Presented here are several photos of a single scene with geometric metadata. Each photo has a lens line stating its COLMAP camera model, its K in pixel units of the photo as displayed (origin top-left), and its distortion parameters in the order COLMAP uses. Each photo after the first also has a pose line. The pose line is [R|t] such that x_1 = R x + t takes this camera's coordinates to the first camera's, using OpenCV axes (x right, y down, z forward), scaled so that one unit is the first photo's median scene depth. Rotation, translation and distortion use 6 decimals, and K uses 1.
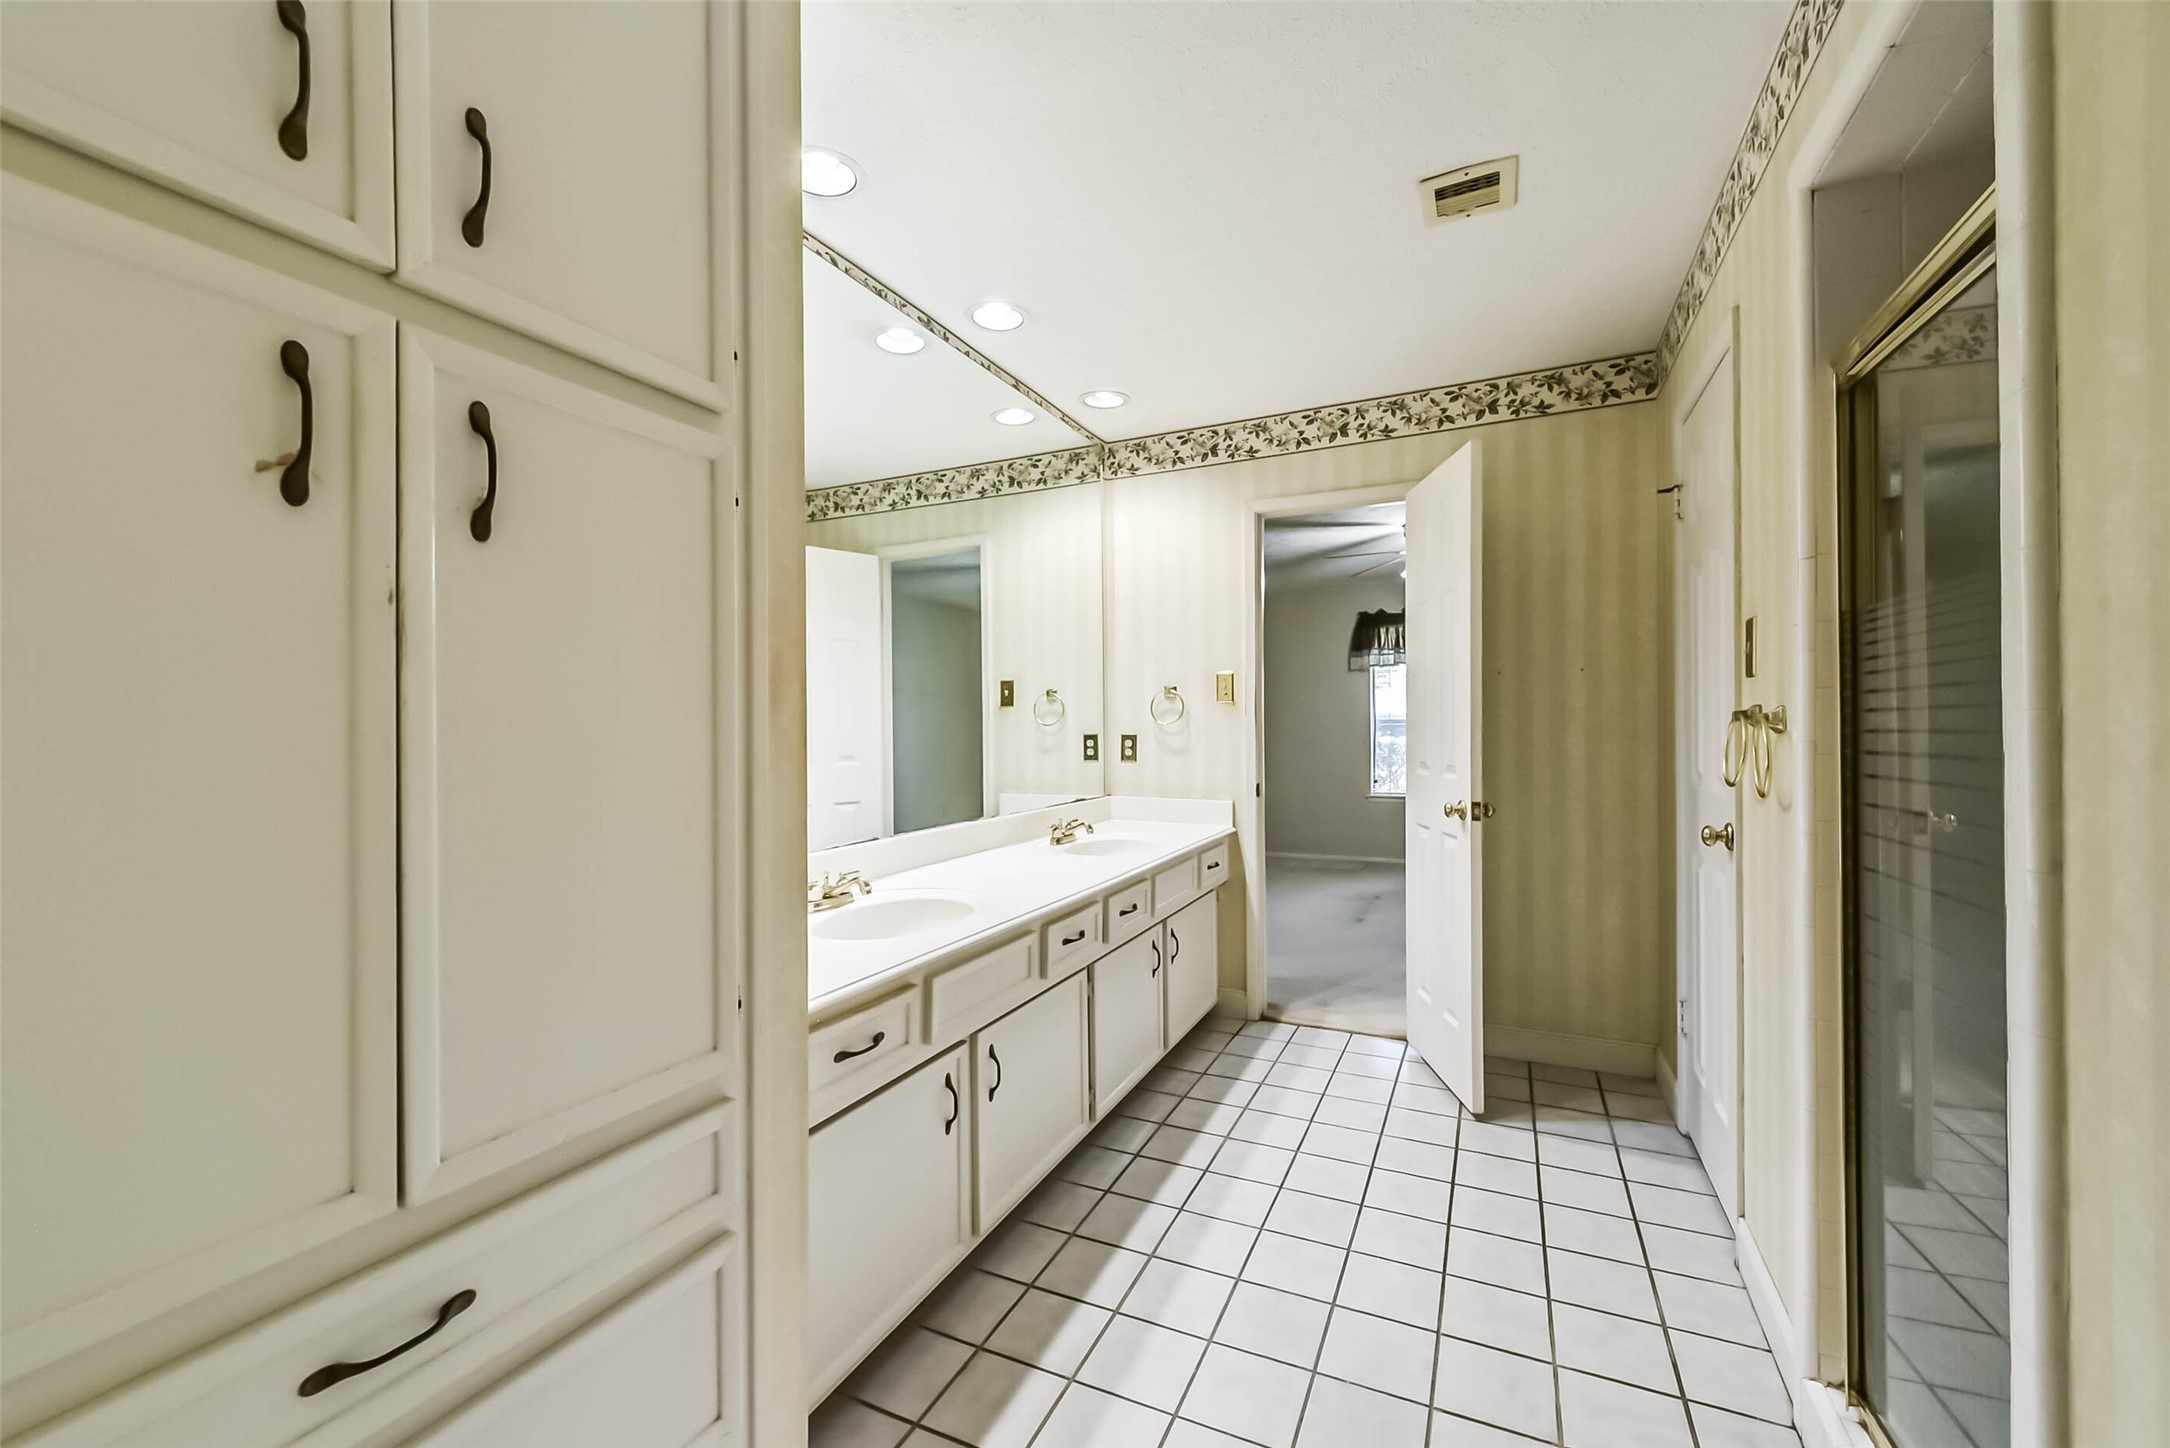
lens RADIAL K [[856.8, 0, 1081.3], [0, 856.8, 732.4], [0, 0, 1]] dist [0.005888, -0.000965]
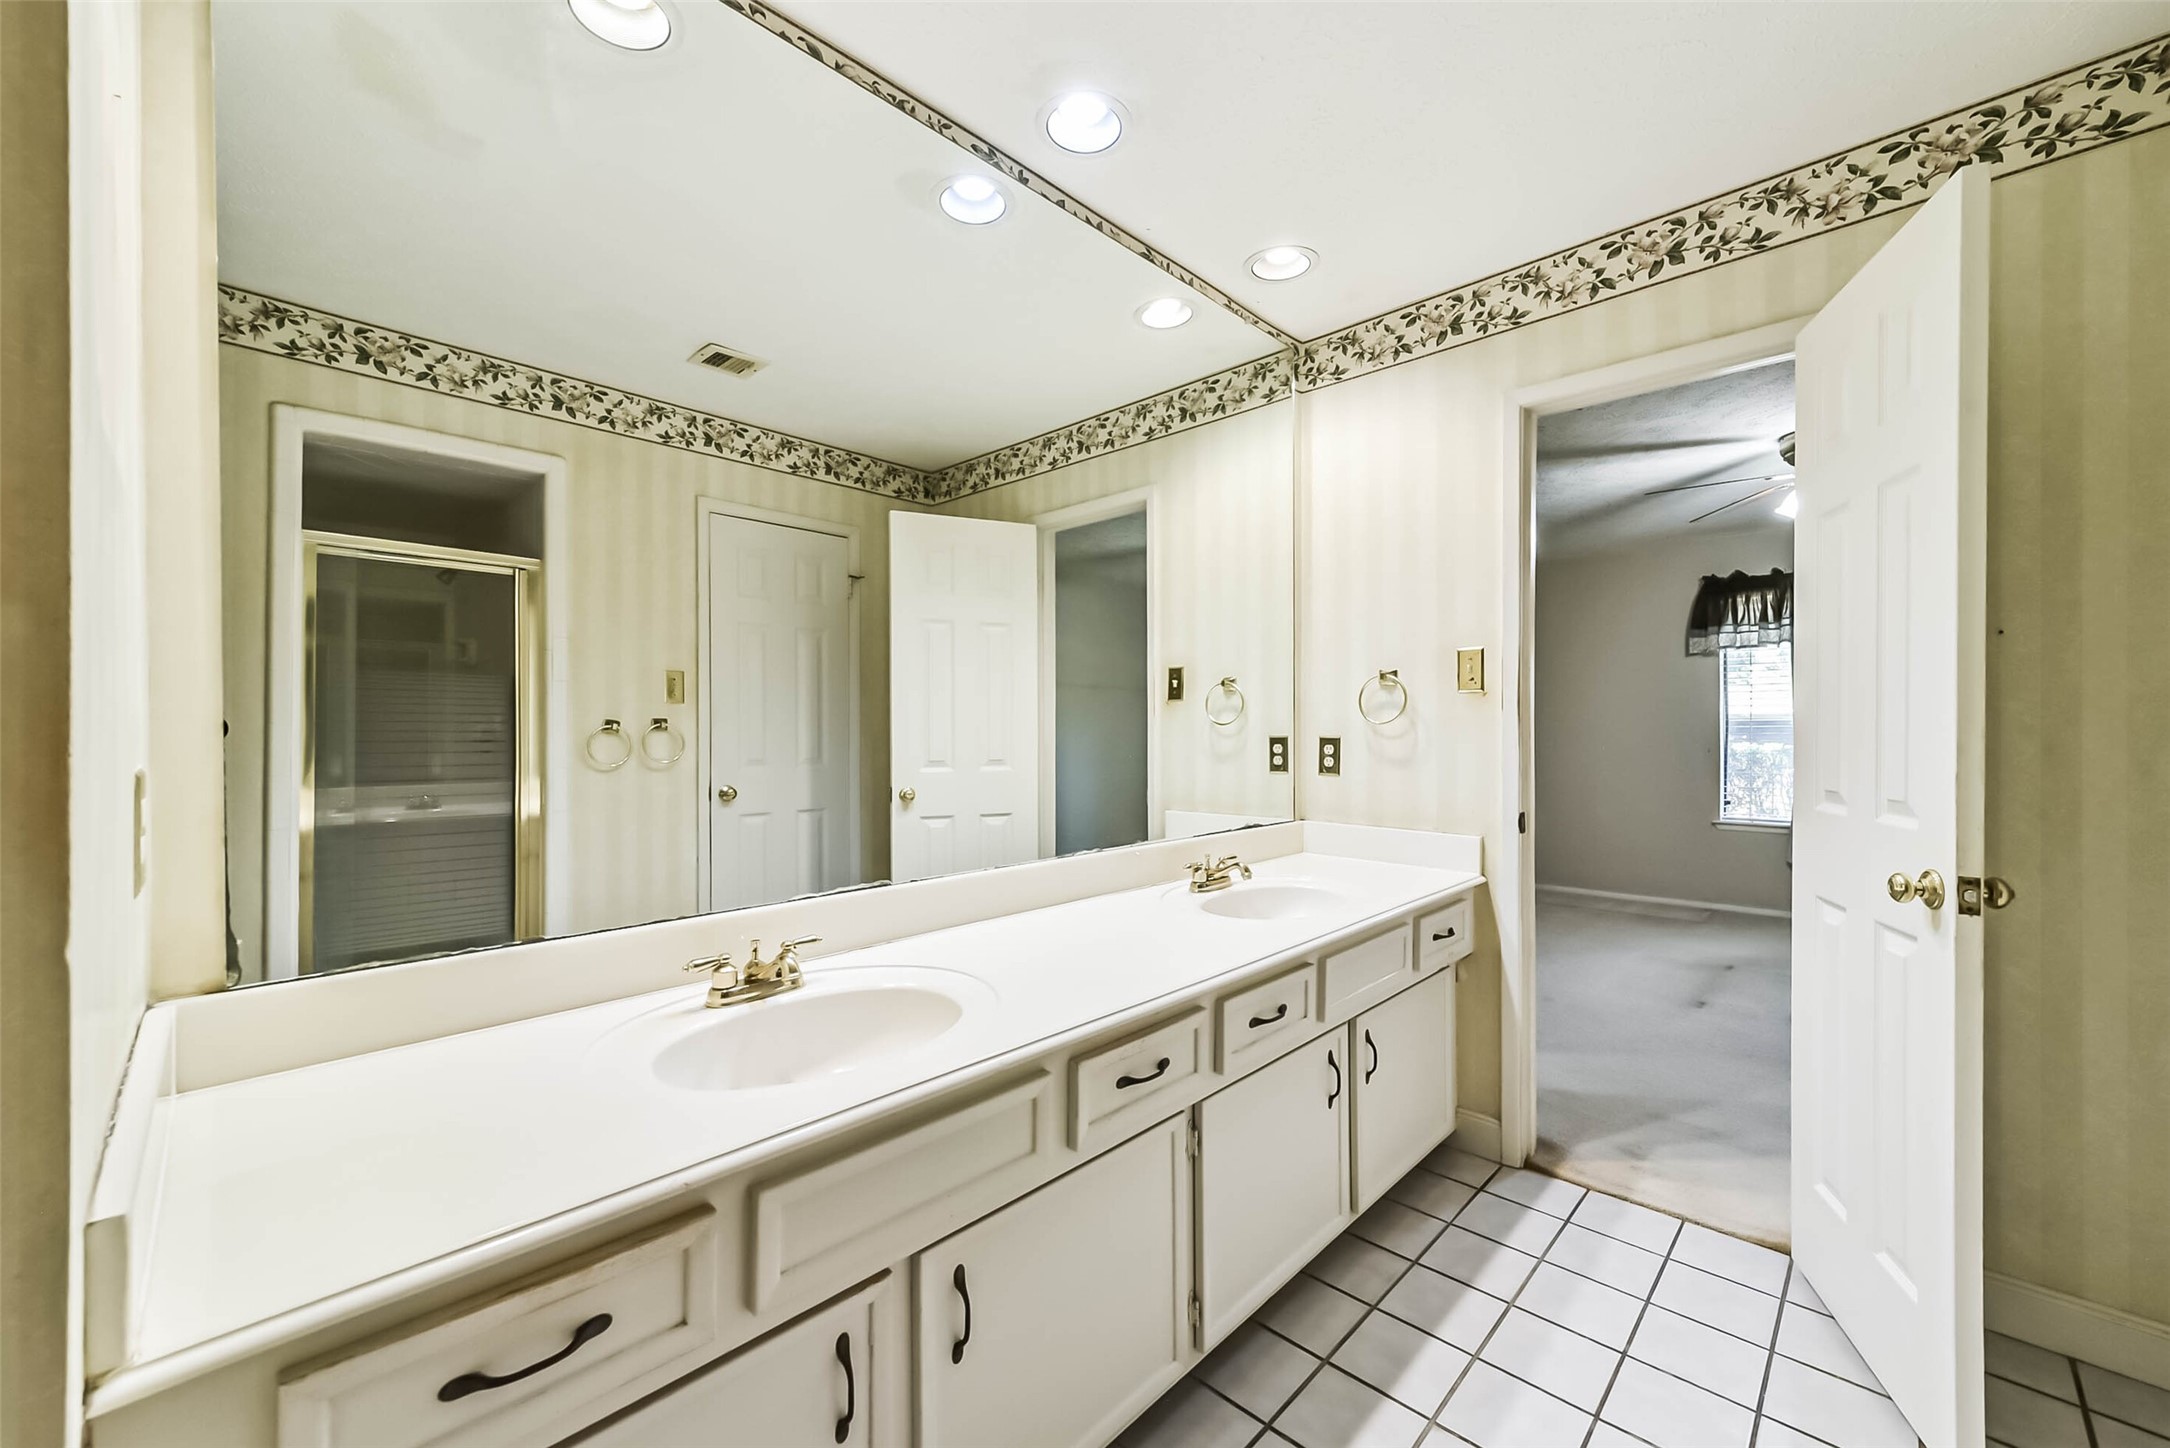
lens RADIAL K [[856.8, 0, 1081.3], [0, 856.8, 732.4], [0, 0, 1]] dist [0.005888, -0.000965]
pose [[0.951474, 0.006947, -0.307652, 0.082921], [-0.007122, 0.999974, 0.000554, -0.001006], [0.307648, 0.001664, 0.951499, 0.252346]]
